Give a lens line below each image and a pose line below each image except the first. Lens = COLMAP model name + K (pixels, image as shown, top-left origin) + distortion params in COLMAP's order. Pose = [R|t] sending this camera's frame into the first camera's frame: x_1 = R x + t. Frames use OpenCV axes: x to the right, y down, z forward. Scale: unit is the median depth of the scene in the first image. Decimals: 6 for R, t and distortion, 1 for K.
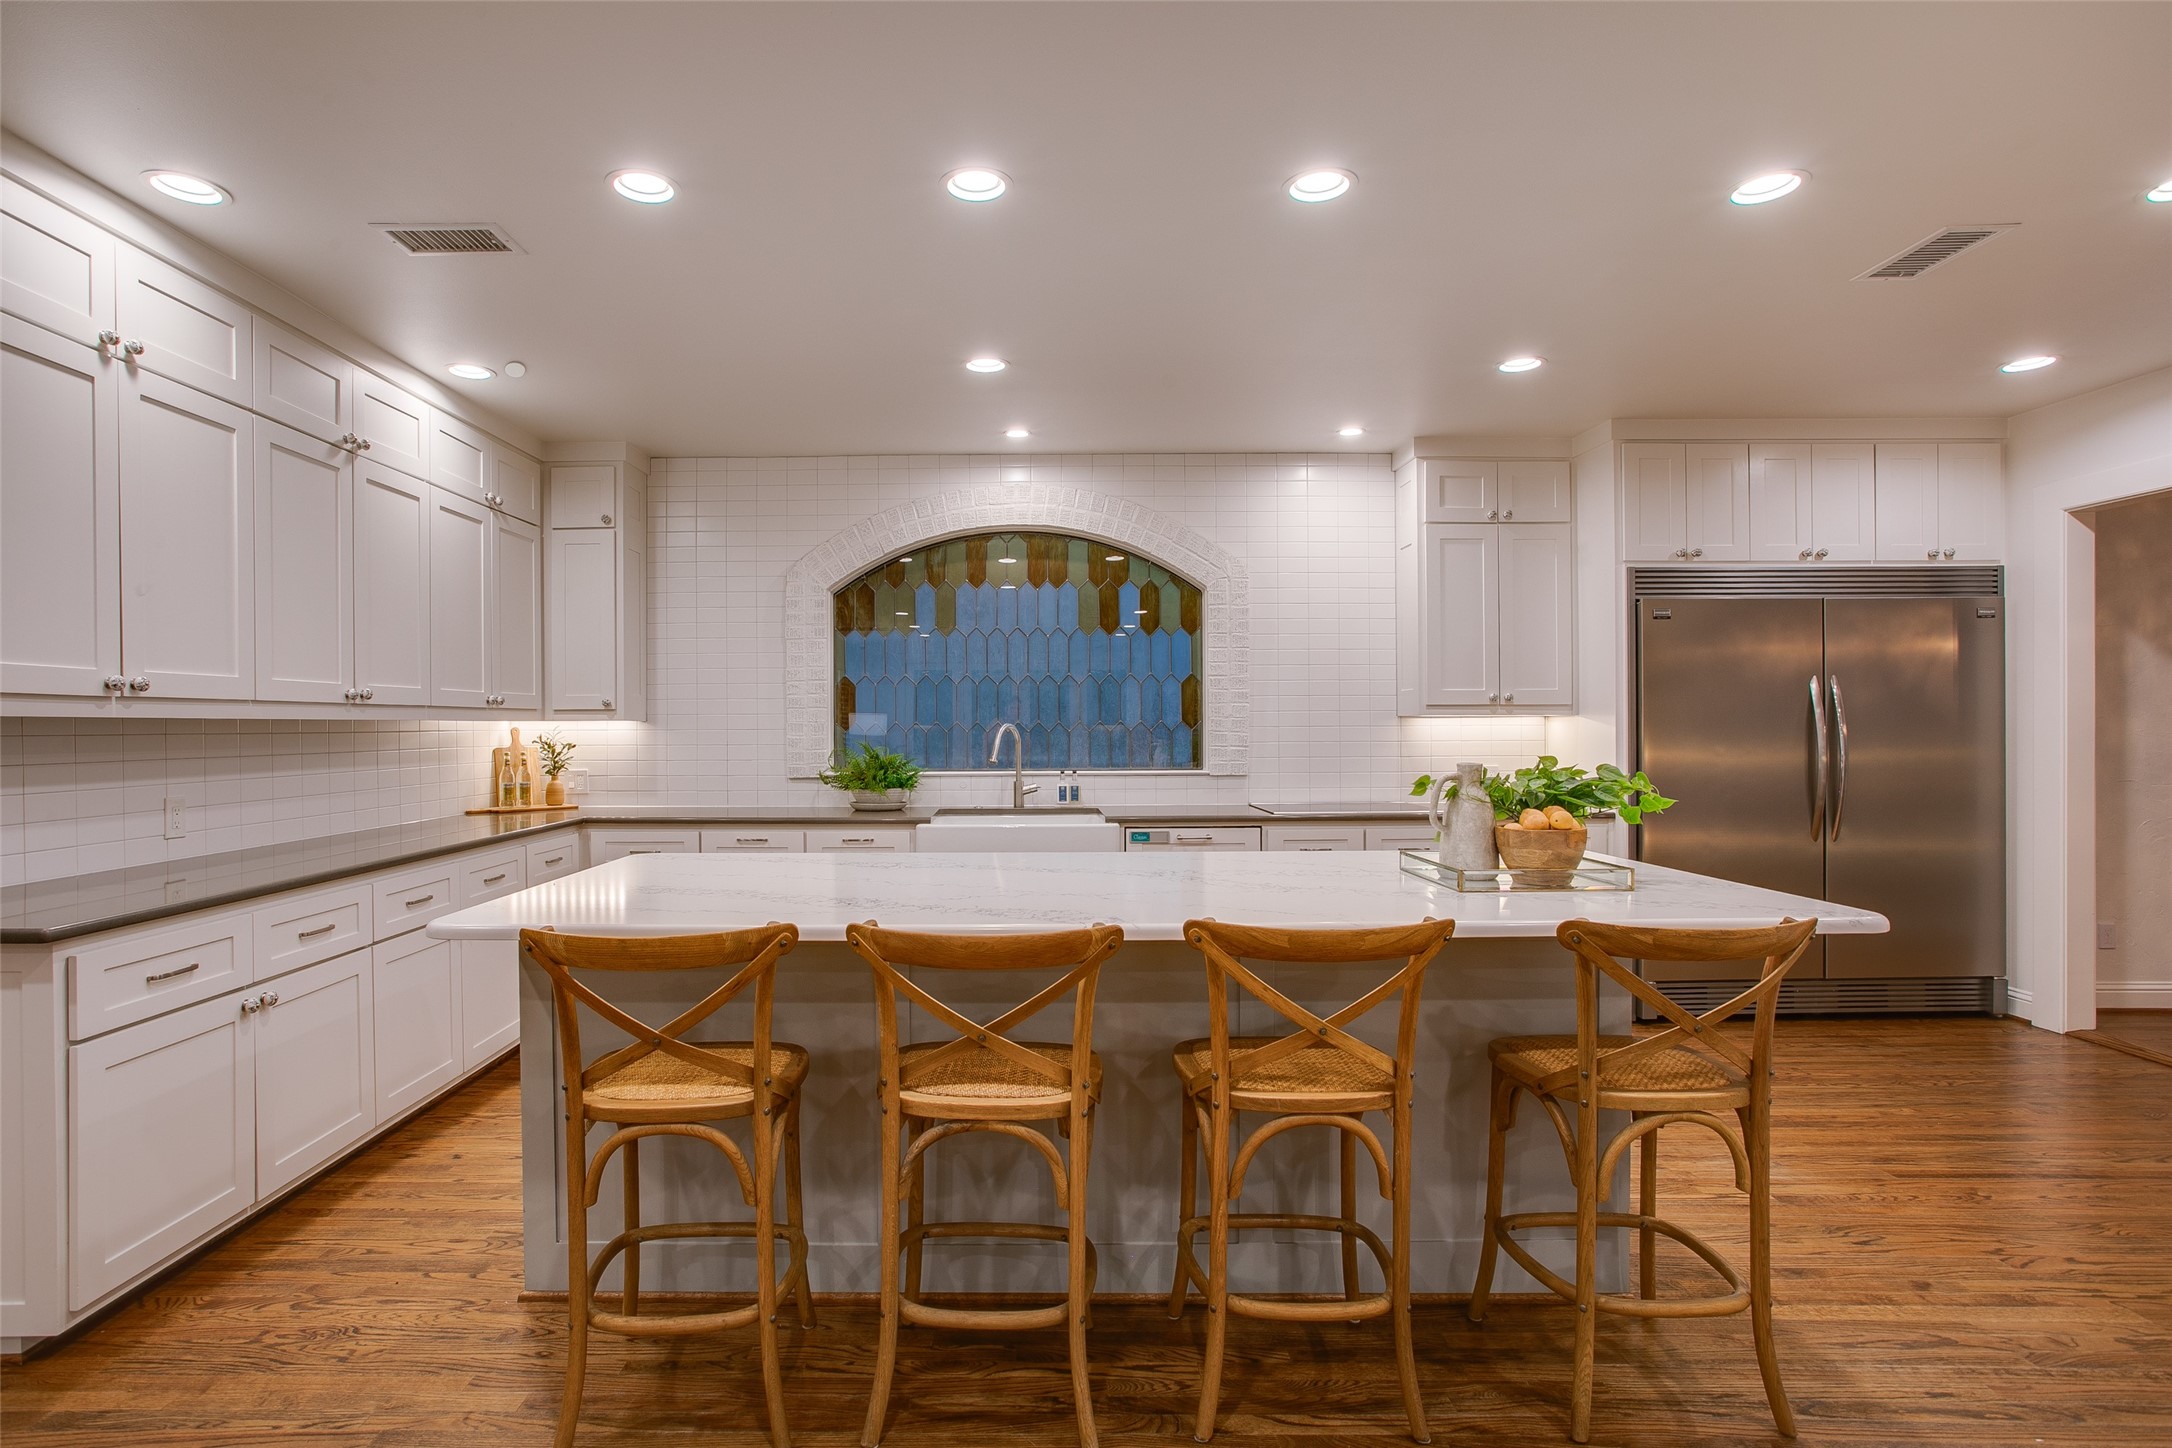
lens RADIAL K [[1256.1, 0, 1086.5], [0, 1256.1, 742.9], [0, 0, 1]] dist [-0.035886, 0.003626]
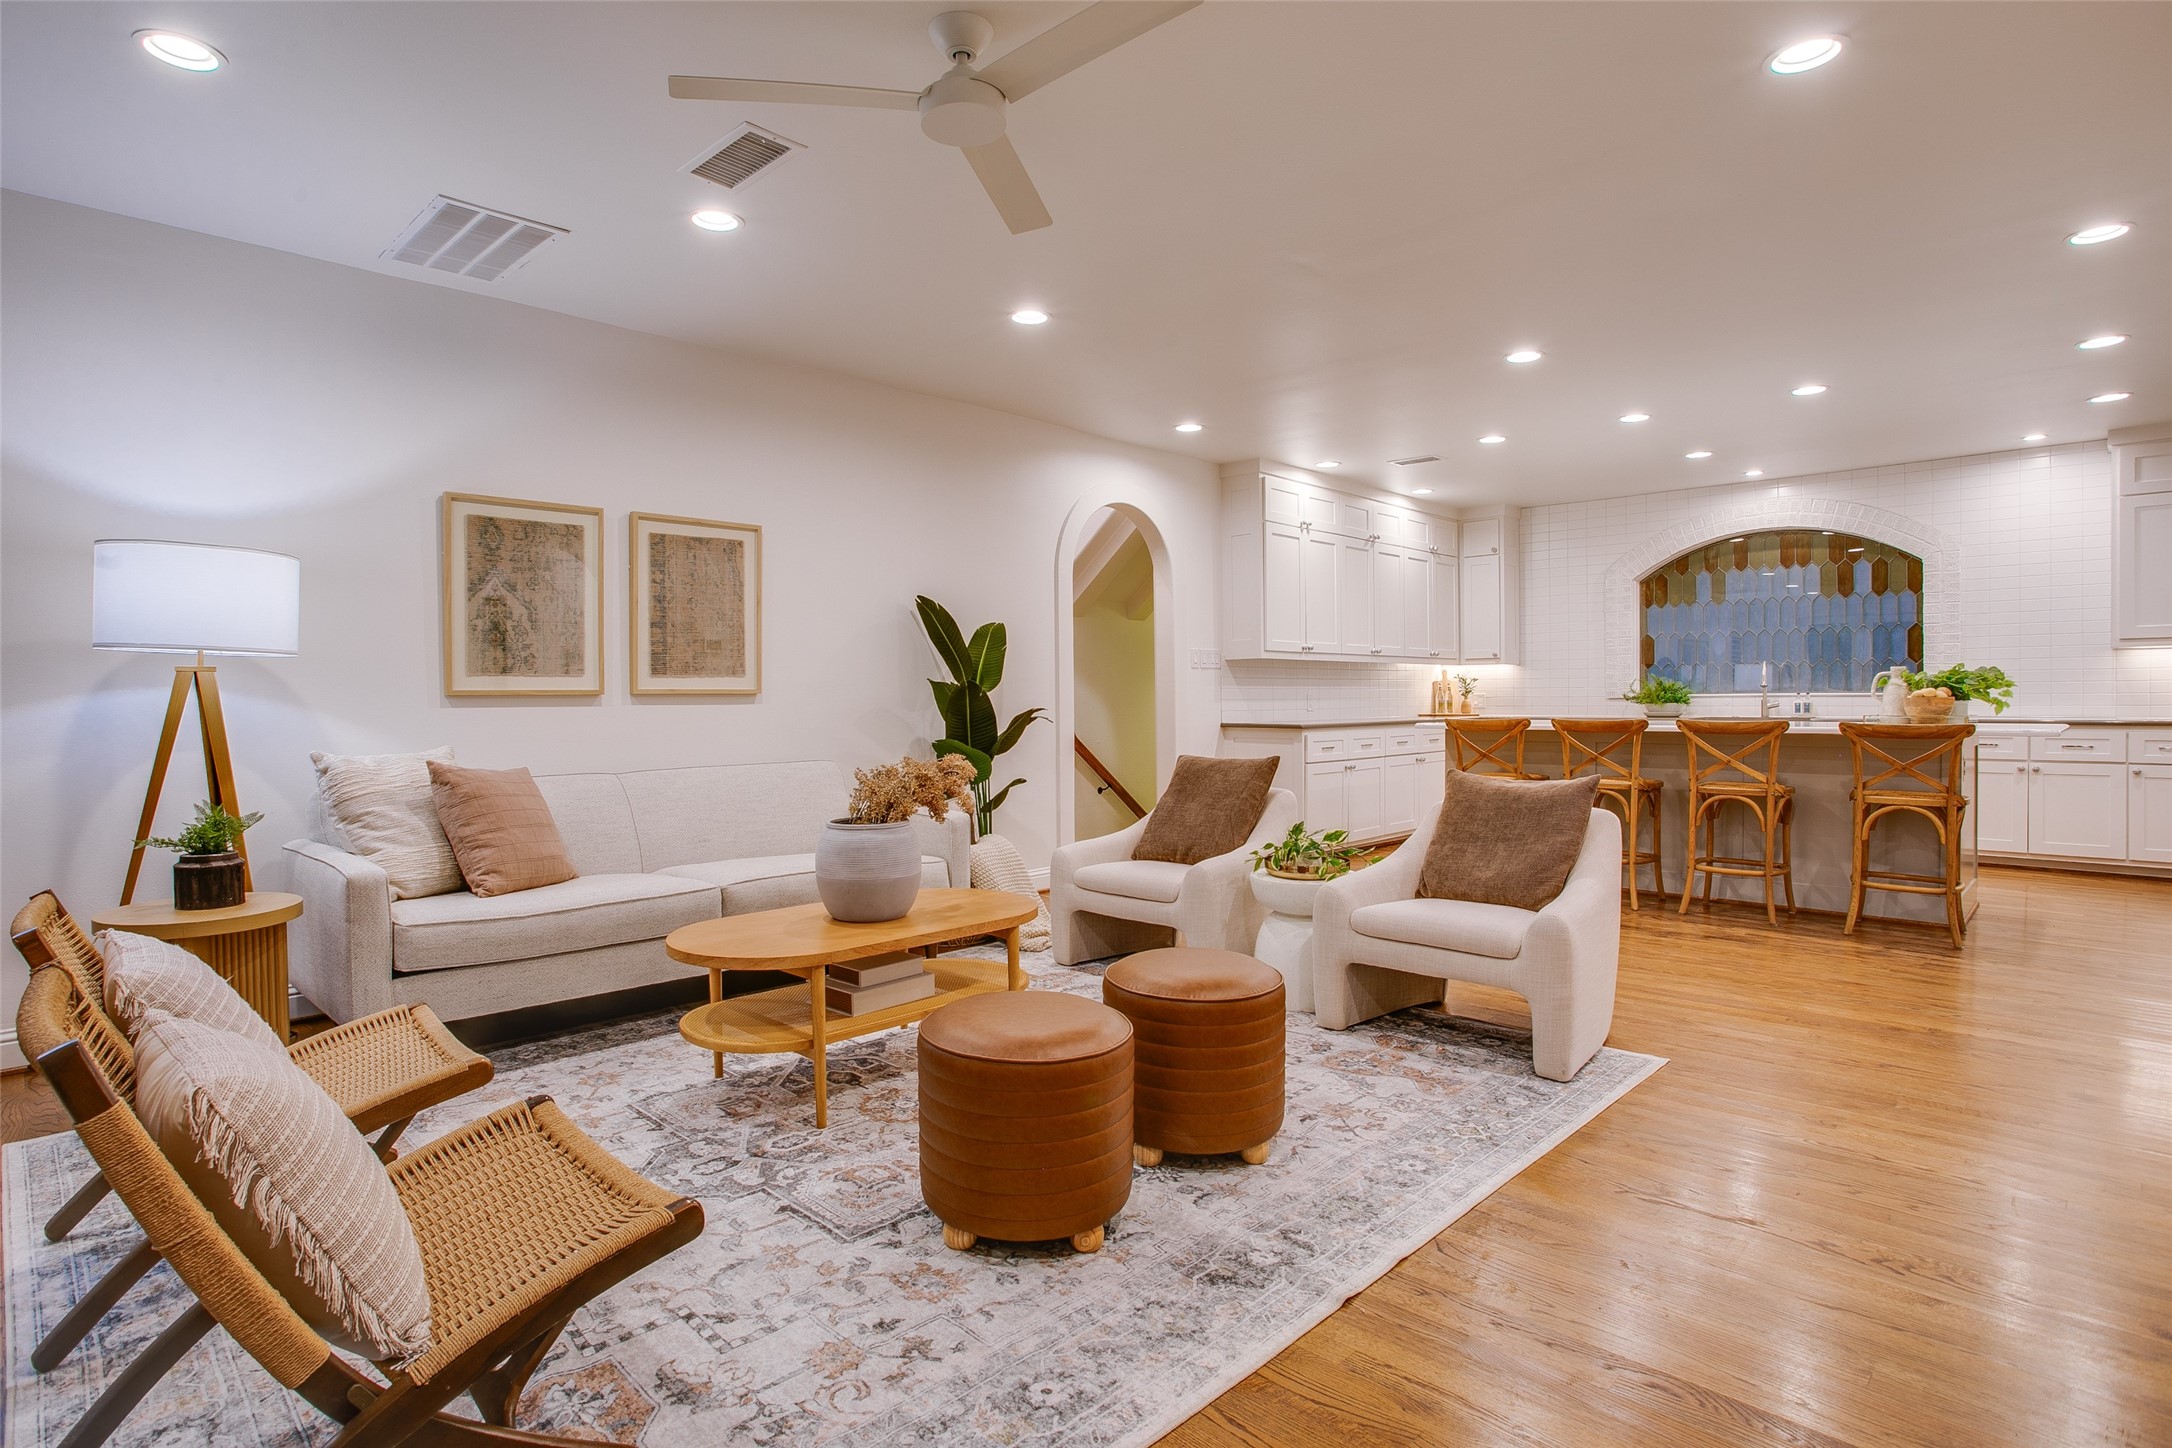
lens RADIAL K [[1100.7, 0, 1093.5], [0, 1100.7, 709.5], [0, 0, 1]] dist [-0.035769, 0.011925]
pose [[0.738565, 0.006775, -0.674148, 0.226127], [0.000244, 0.999947, 0.010317, 0.028100], [0.674182, -0.007784, 0.738524, -0.491799]]
